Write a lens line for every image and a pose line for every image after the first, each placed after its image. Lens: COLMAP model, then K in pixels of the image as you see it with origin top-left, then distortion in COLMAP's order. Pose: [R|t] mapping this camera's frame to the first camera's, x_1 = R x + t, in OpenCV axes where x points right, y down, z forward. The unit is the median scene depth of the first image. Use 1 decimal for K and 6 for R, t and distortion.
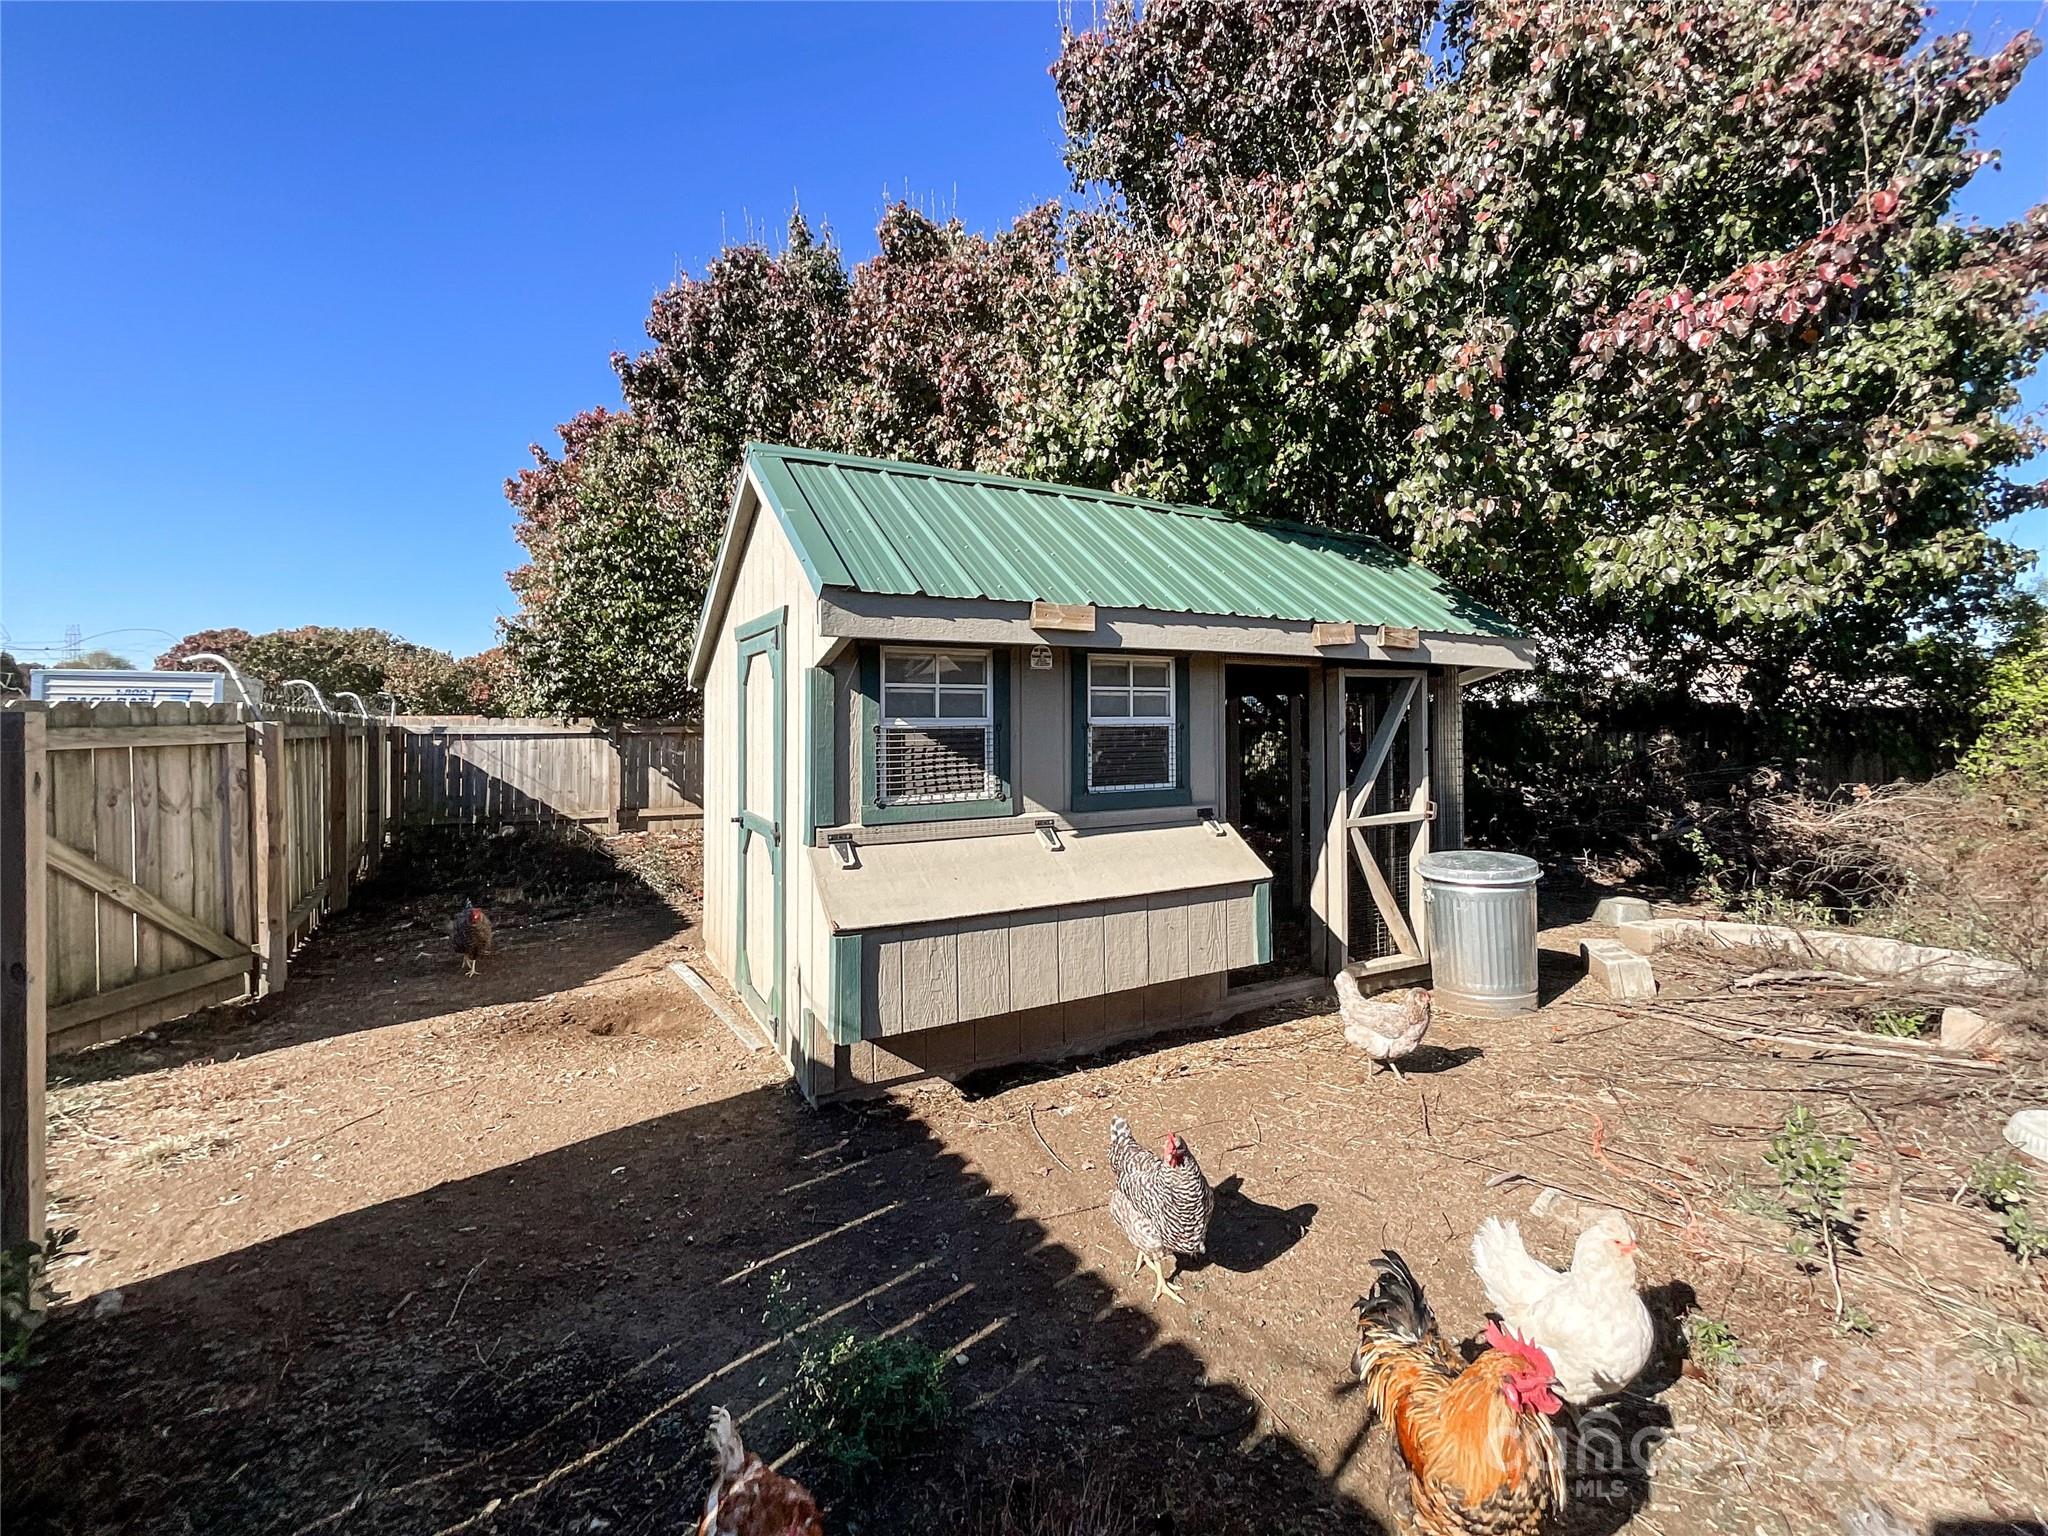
lens RADIAL K [[848.4, 0, 1029.7], [0, 848.4, 716.9], [0, 0, 1]] dist [-0.003698, -0.004969]
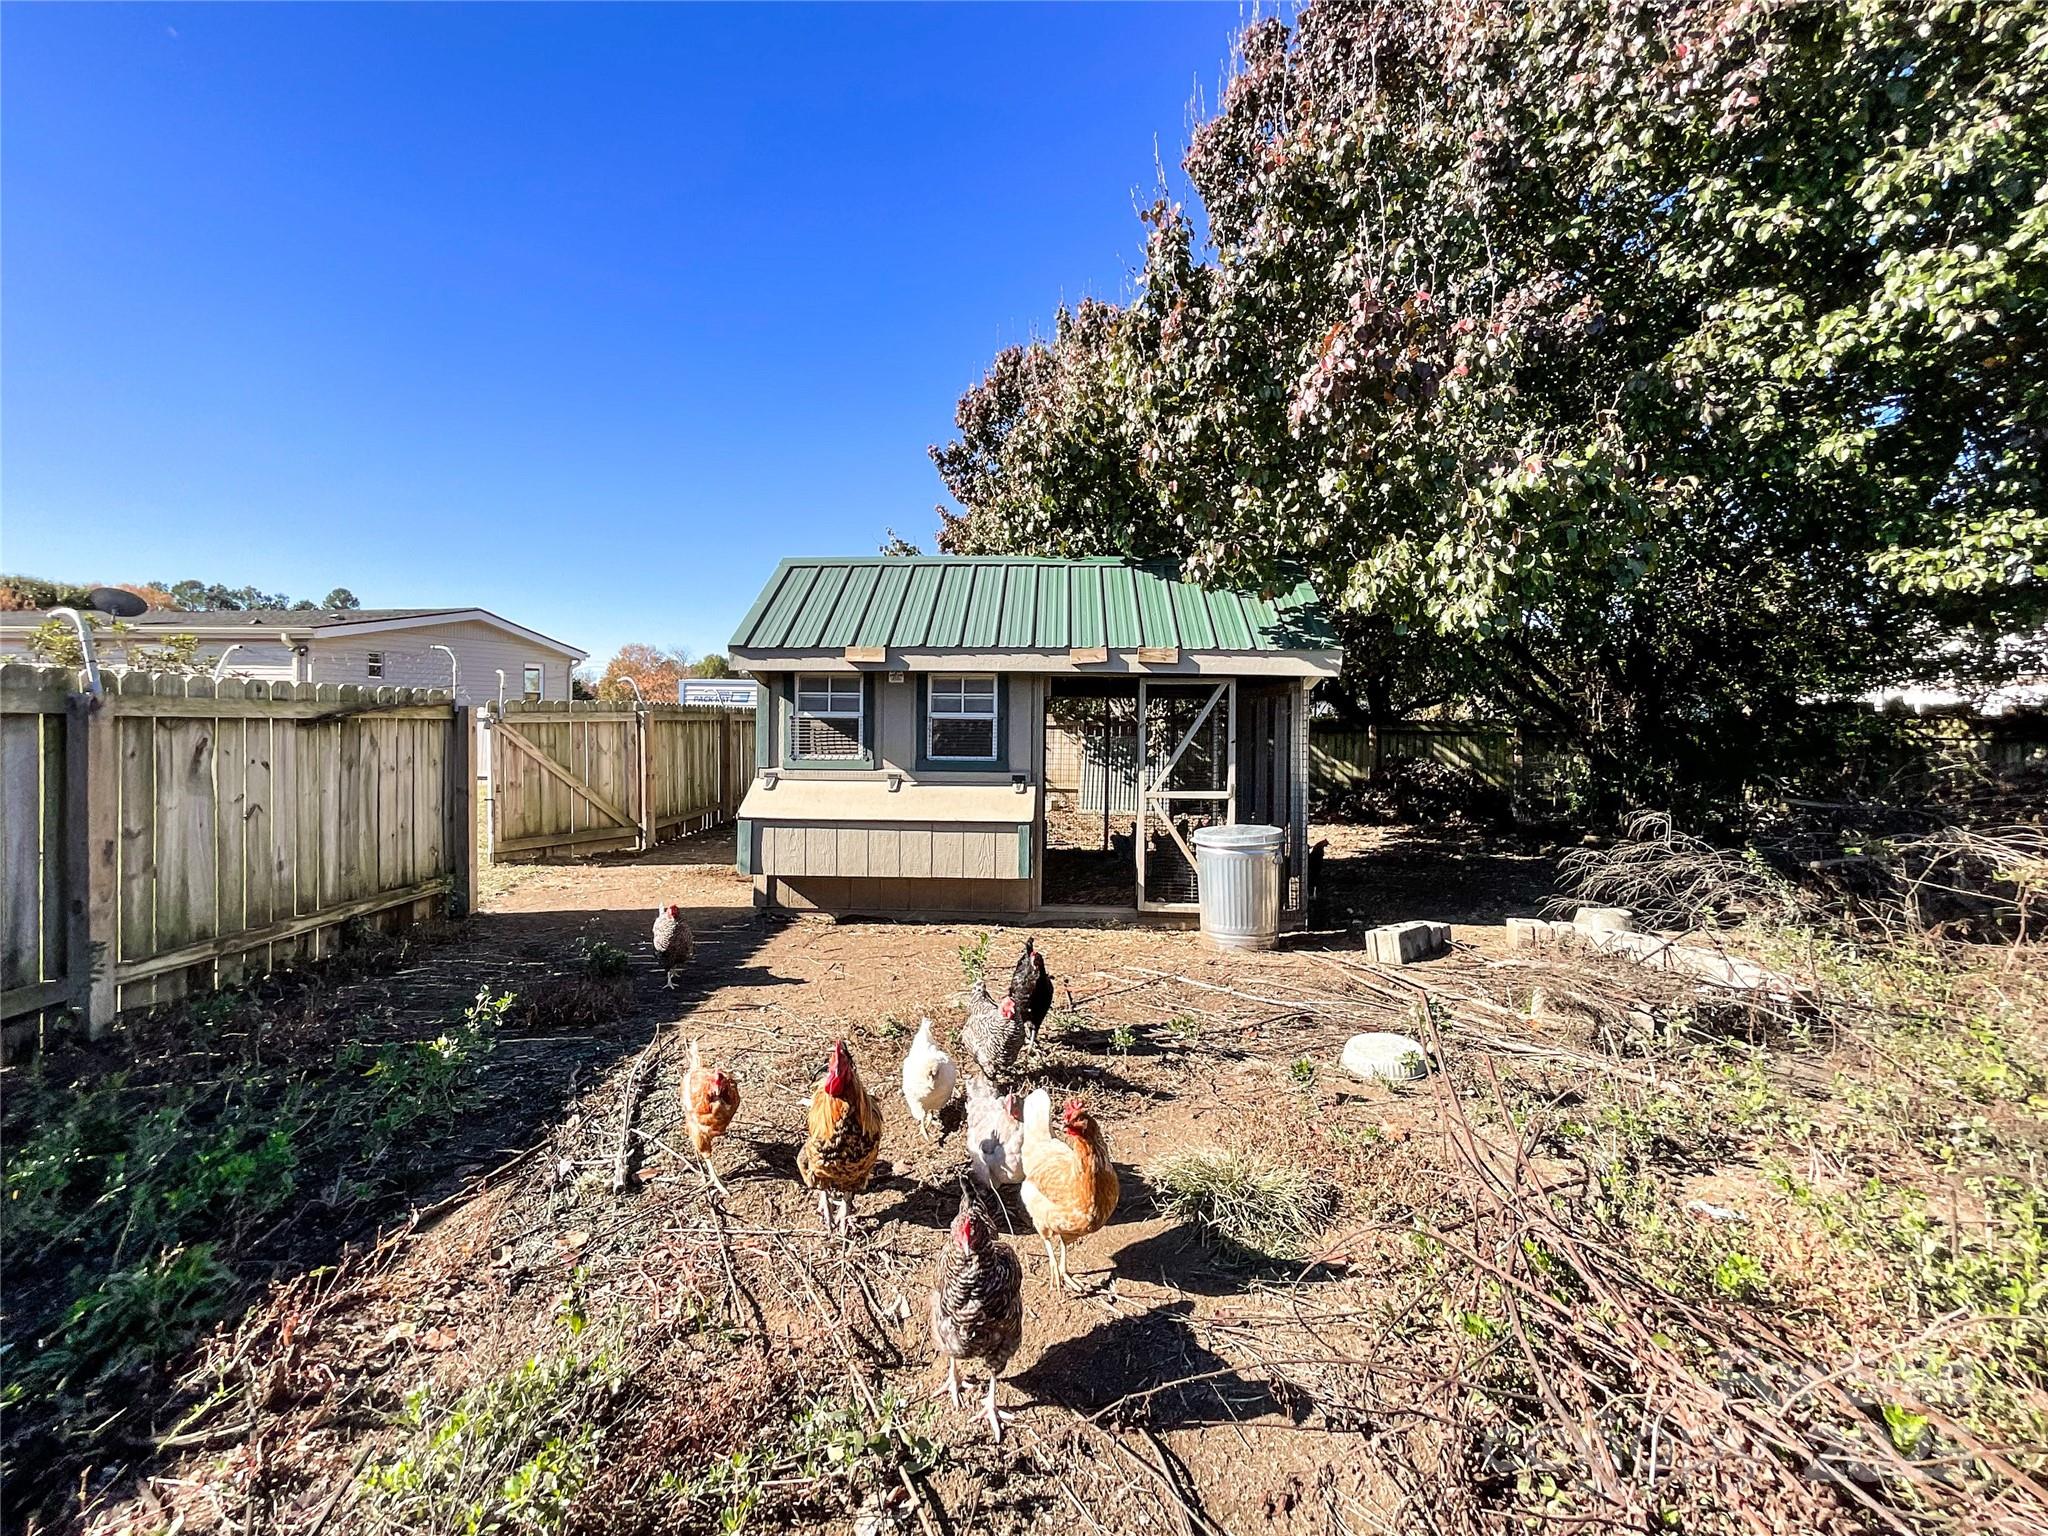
lens RADIAL K [[848.4, 0, 1029.7], [0, 848.4, 716.9], [0, 0, 1]] dist [-0.003698, -0.004969]
pose [[0.854532, 0.013367, -0.519226, 1.066501], [-0.010747, 0.999910, 0.008055, -0.006713], [0.519287, -0.001303, 0.854599, -0.272038]]
